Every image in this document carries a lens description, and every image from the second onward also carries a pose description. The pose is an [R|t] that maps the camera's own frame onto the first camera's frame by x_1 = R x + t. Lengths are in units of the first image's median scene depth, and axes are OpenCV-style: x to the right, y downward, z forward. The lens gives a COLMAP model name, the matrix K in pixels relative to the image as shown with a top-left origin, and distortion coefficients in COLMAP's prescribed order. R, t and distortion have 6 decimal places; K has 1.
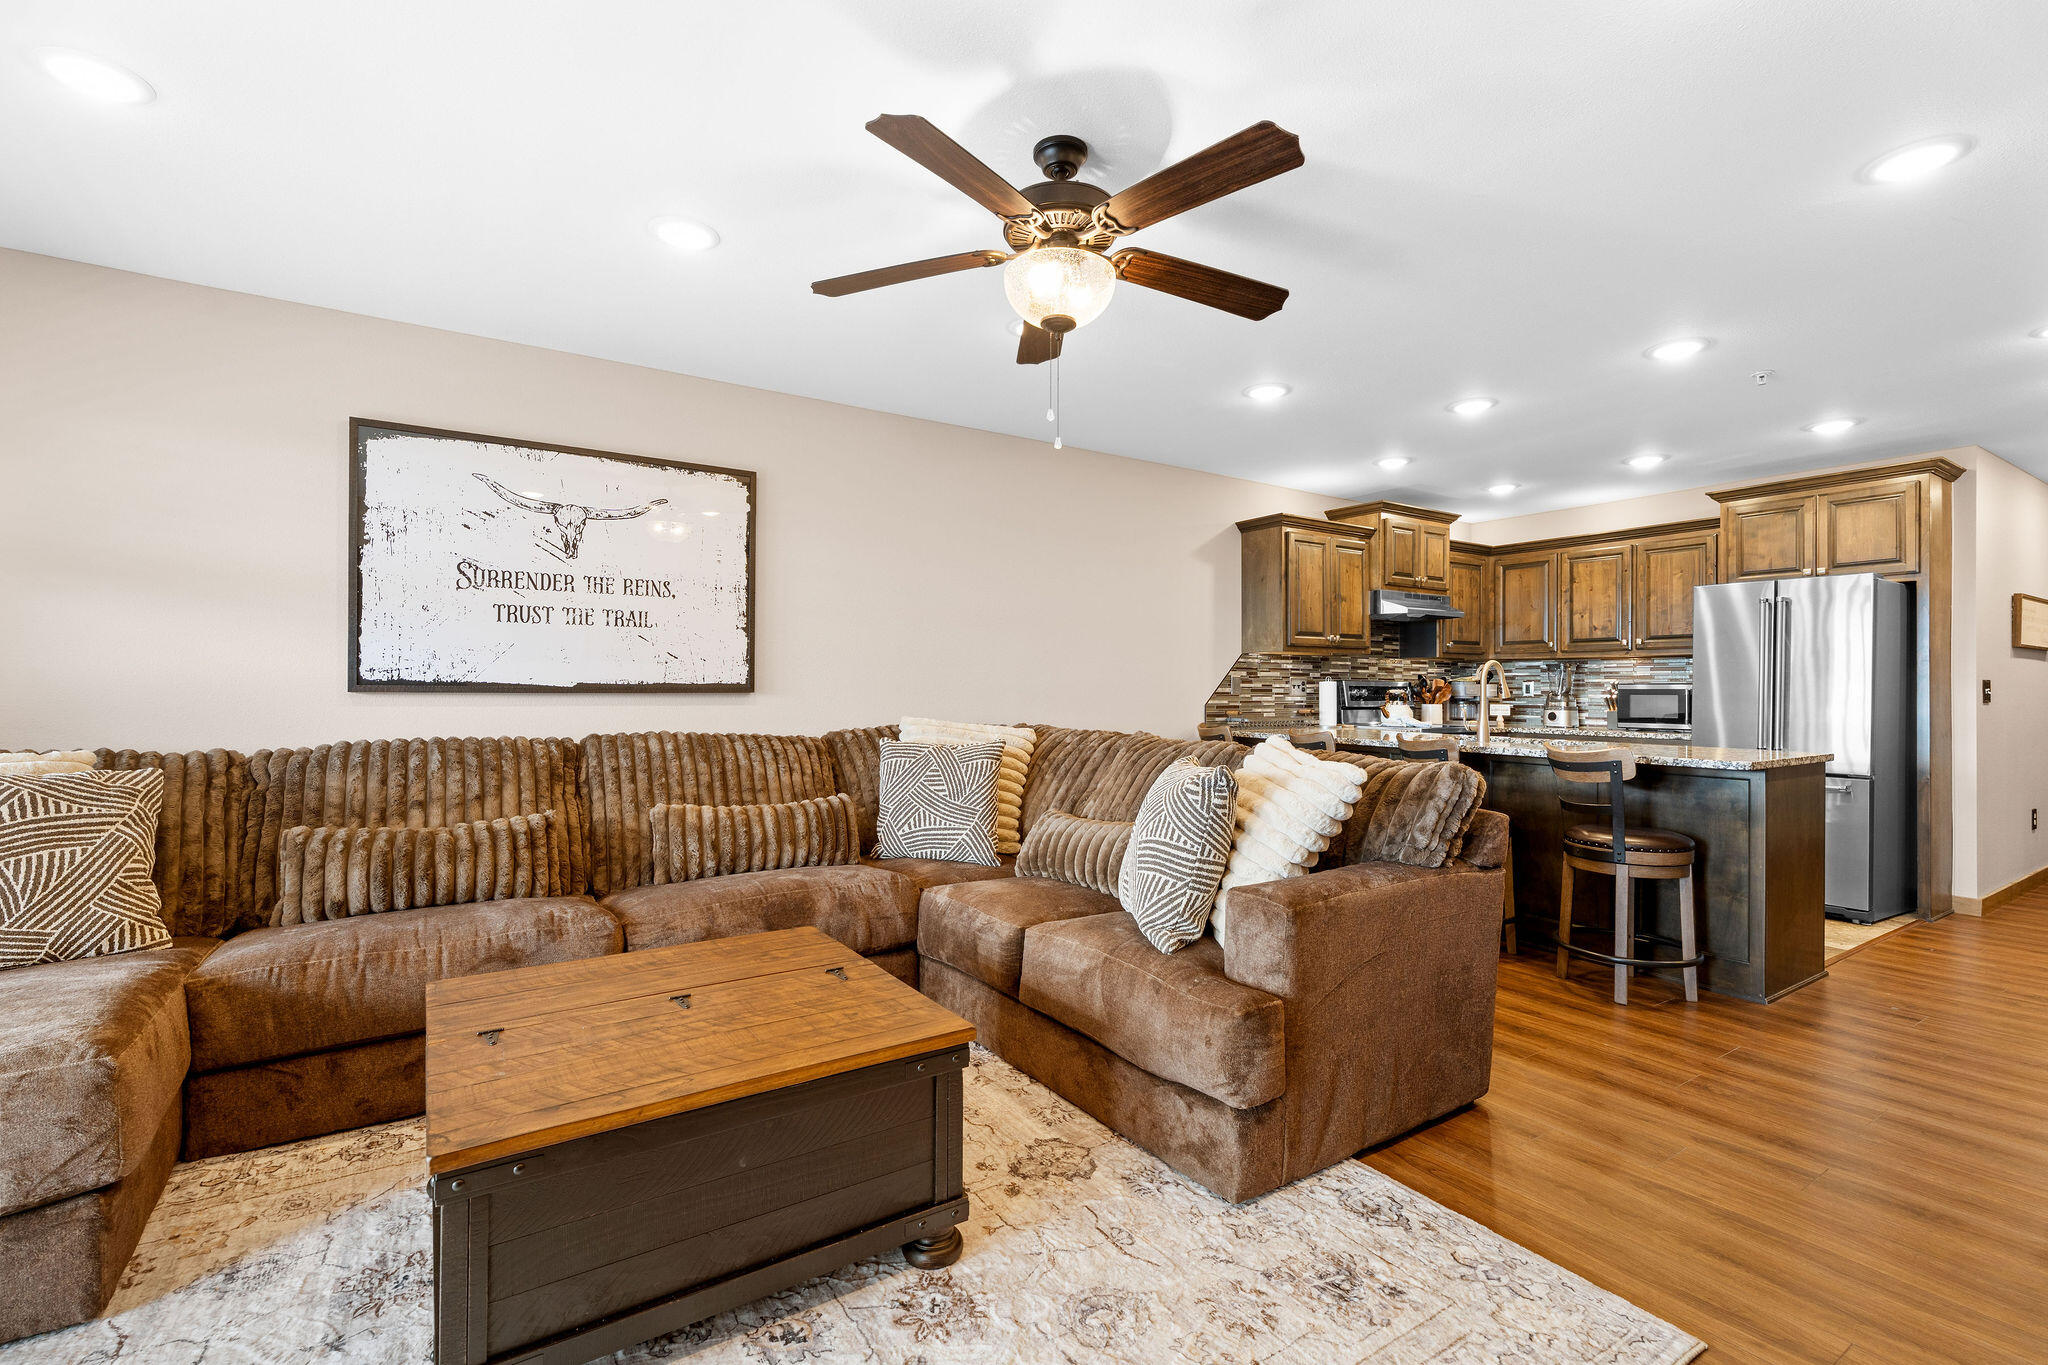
lens RADIAL K [[905.6, 0, 1021.2], [0, 905.6, 682.3], [0, 0, 1]] dist [0.000158, 0.001772]
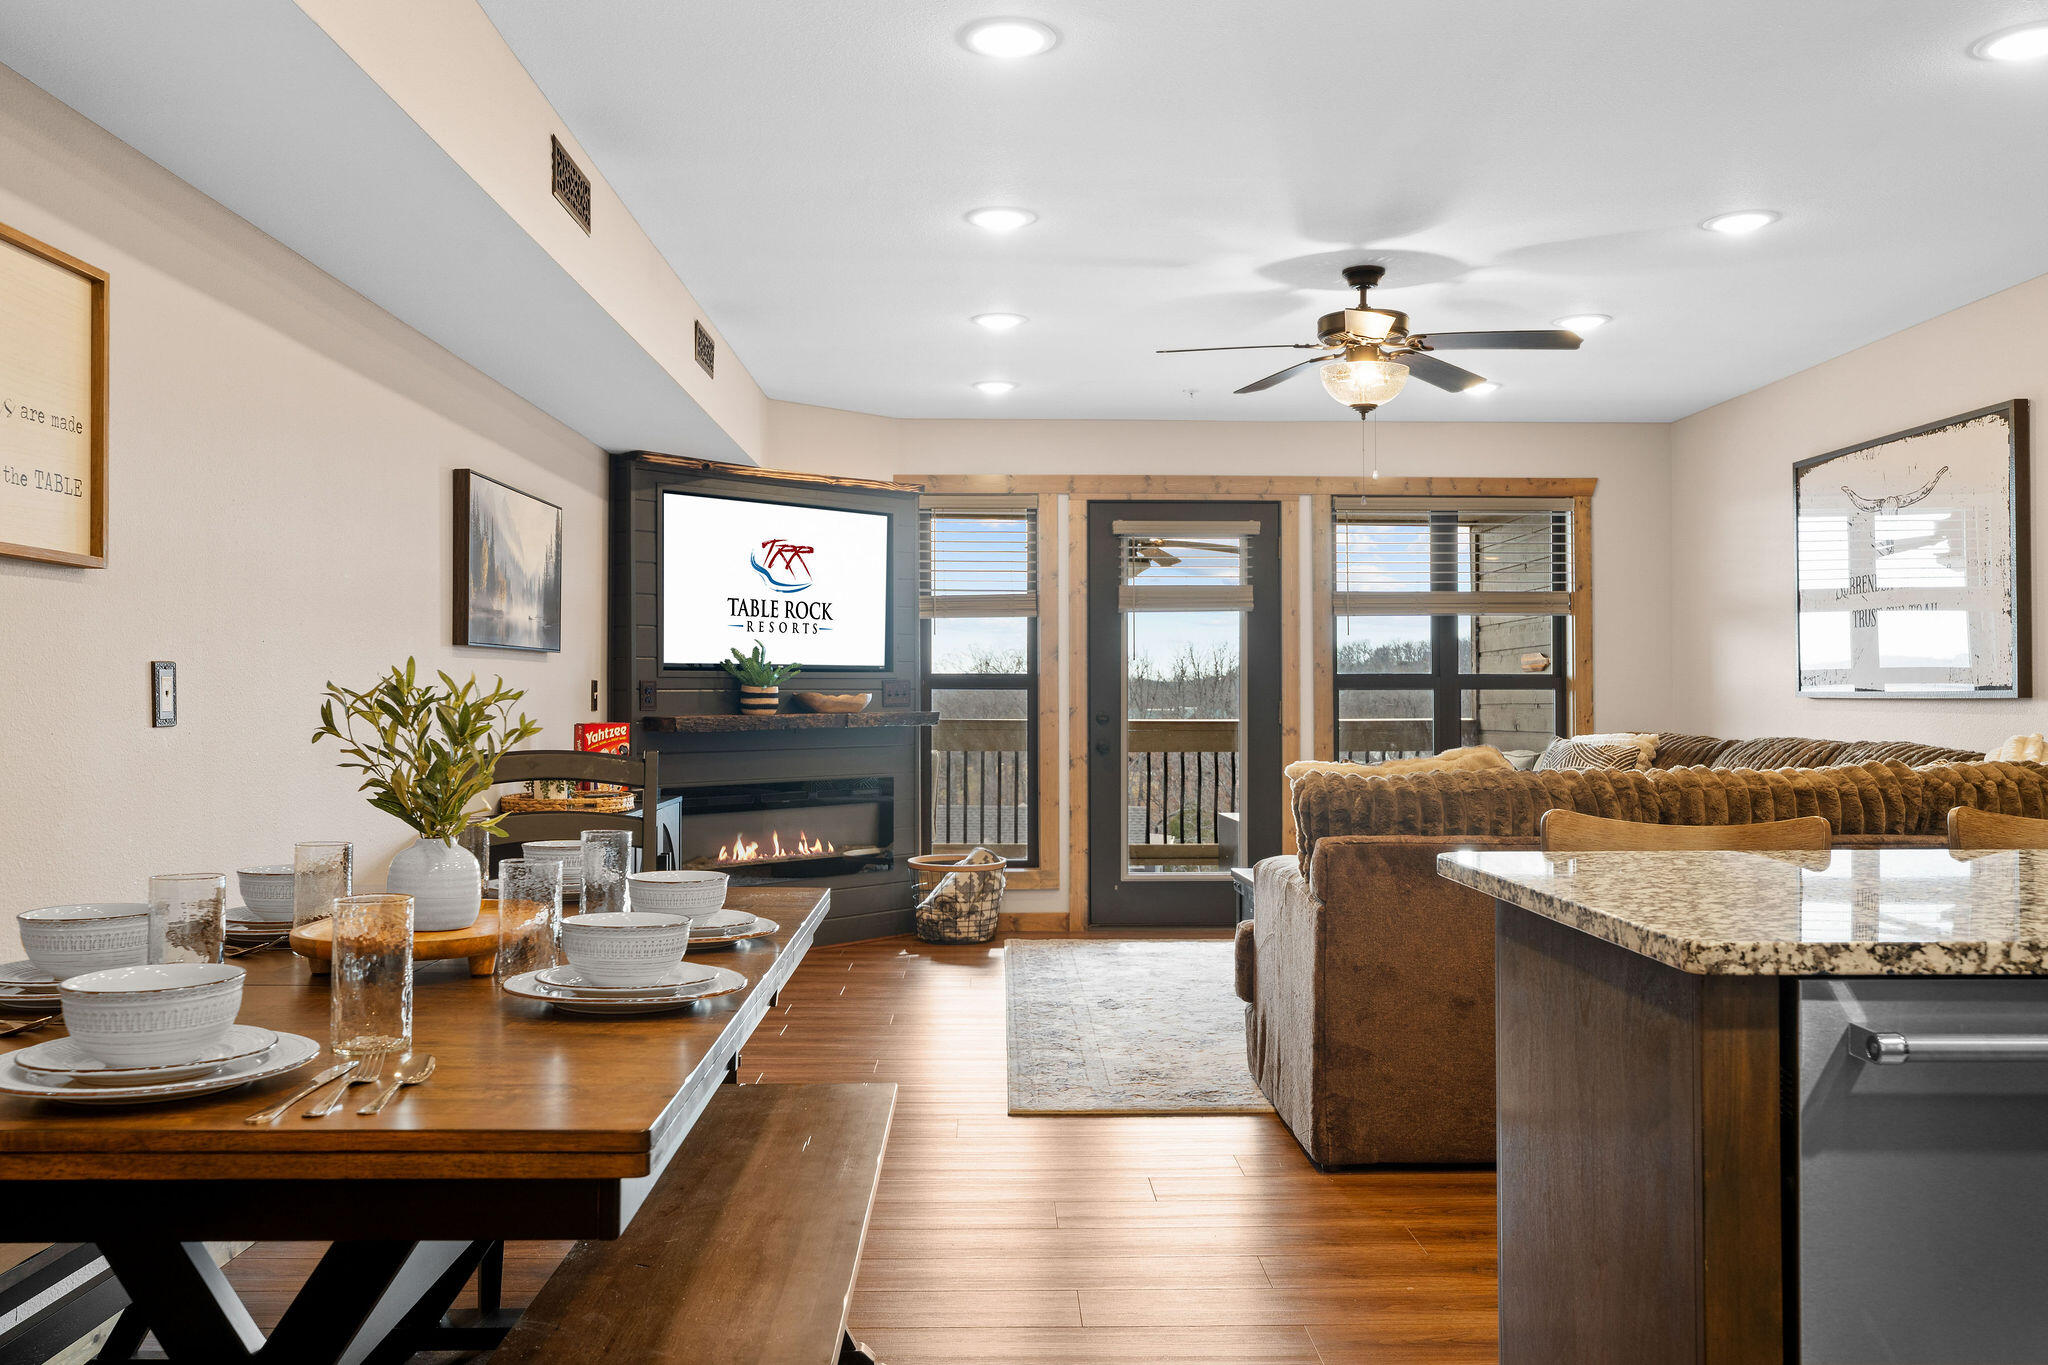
lens RADIAL K [[1632.5, 0, 1024.0], [0, 1632.5, 682.5], [0, 0, 1]] dist [-0.003842, 0.002800]
pose [[-0.527961, -0.011539, -0.849190, 1.637238], [0.005036, 0.999848, -0.016717, 0.022538], [0.849254, -0.013102, -0.527823, 1.316032]]
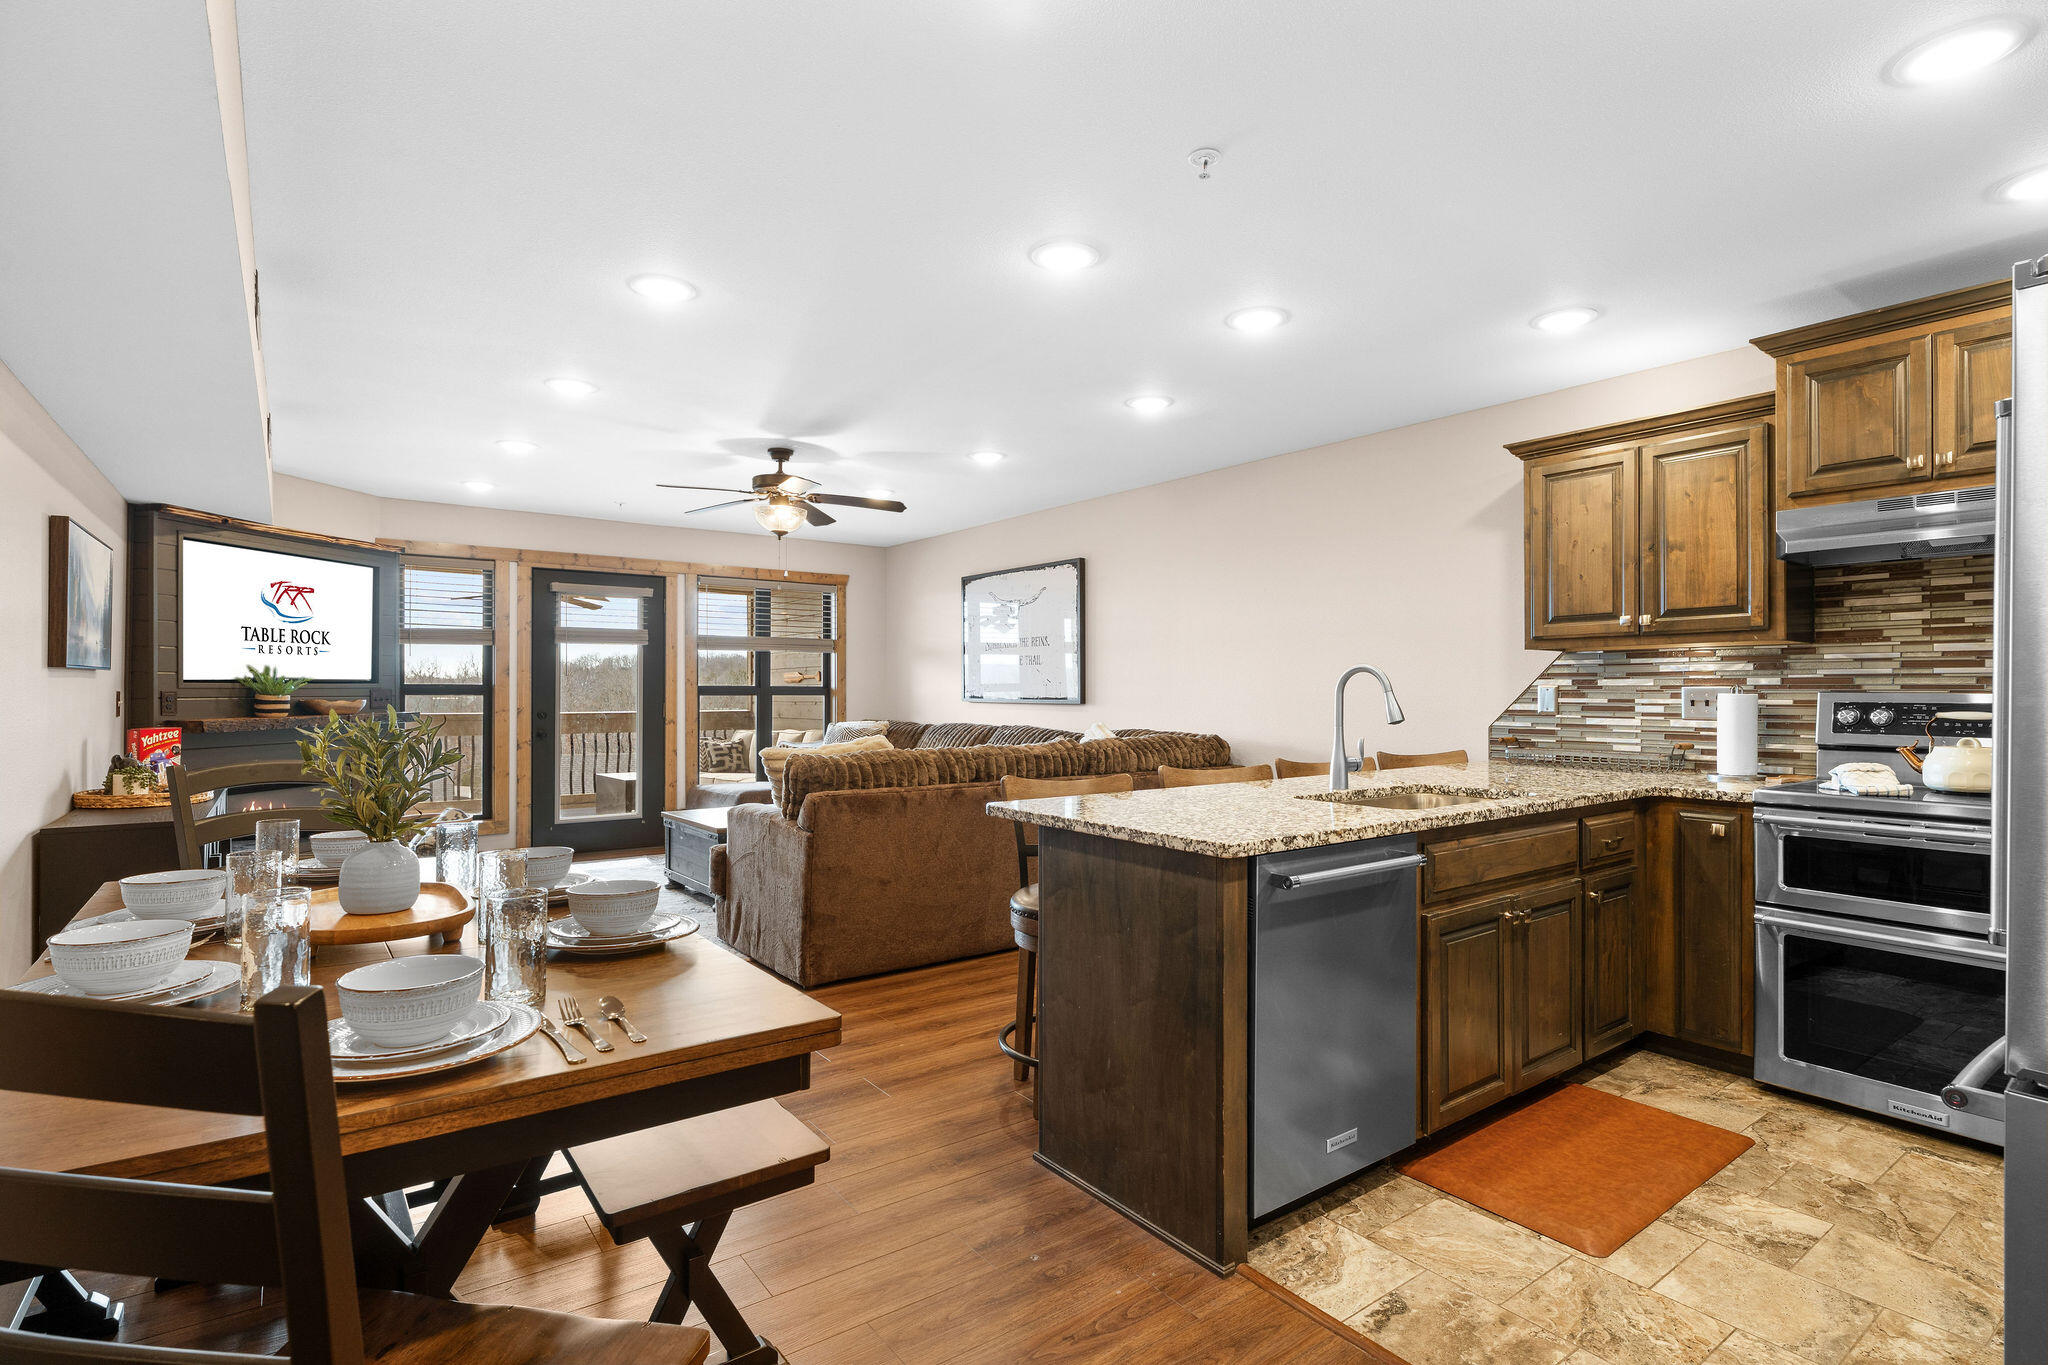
lens RADIAL K [[994.6, 0, 1020.6], [0, 994.6, 685.5], [0, 0, 1]] dist [-0.000548, -0.000254]
pose [[0.054629, -0.009498, -0.998462, 1.759600], [0.005500, 0.999942, -0.009211, -0.005508], [0.998492, -0.004988, 0.054678, 1.049236]]
